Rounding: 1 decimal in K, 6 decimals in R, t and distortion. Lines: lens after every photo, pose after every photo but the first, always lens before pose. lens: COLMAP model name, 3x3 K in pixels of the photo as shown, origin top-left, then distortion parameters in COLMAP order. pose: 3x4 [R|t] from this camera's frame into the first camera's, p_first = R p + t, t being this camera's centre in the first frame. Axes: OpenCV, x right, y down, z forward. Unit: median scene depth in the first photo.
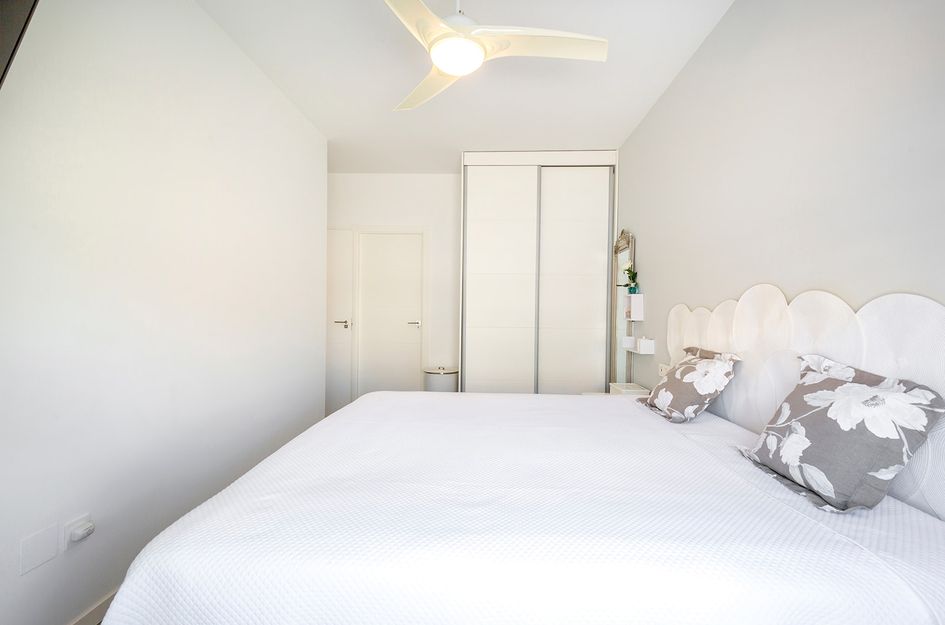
lens RADIAL K [[420.6, 0, 473.2], [0, 420.6, 315.7], [0, 0, 1]] dist [0.030743, -0.008409]
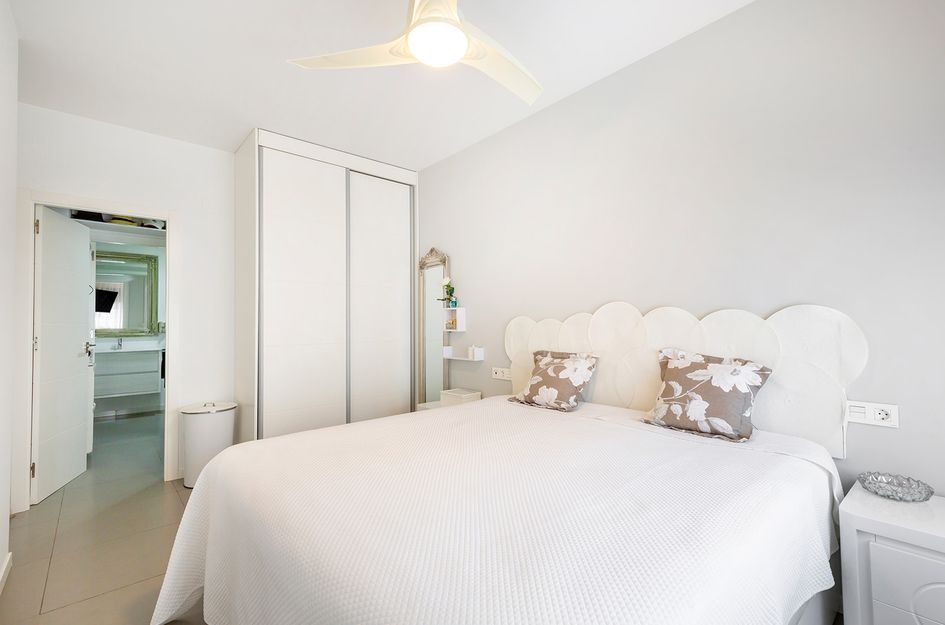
lens RADIAL K [[420.6, 0, 473.2], [0, 420.6, 315.7], [0, 0, 1]] dist [0.030743, -0.008409]
pose [[0.720329, -0.006823, 0.693599, -0.582224], [0.027153, 0.999463, -0.018368, -0.013532], [-0.693101, 0.032064, 0.720127, 0.294648]]
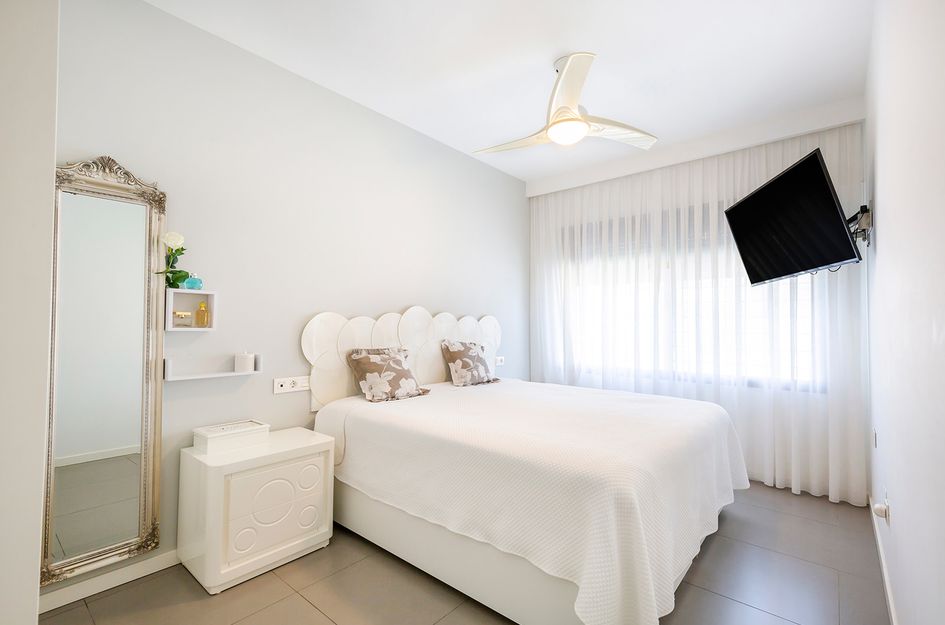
lens RADIAL K [[420.6, 0, 473.2], [0, 420.6, 315.7], [0, 0, 1]] dist [0.030743, -0.008409]
pose [[-0.781232, 0.001017, 0.624240, -0.589392], [-0.005270, 0.999952, -0.008224, -0.014445], [-0.624219, -0.009715, -0.781189, 2.071504]]
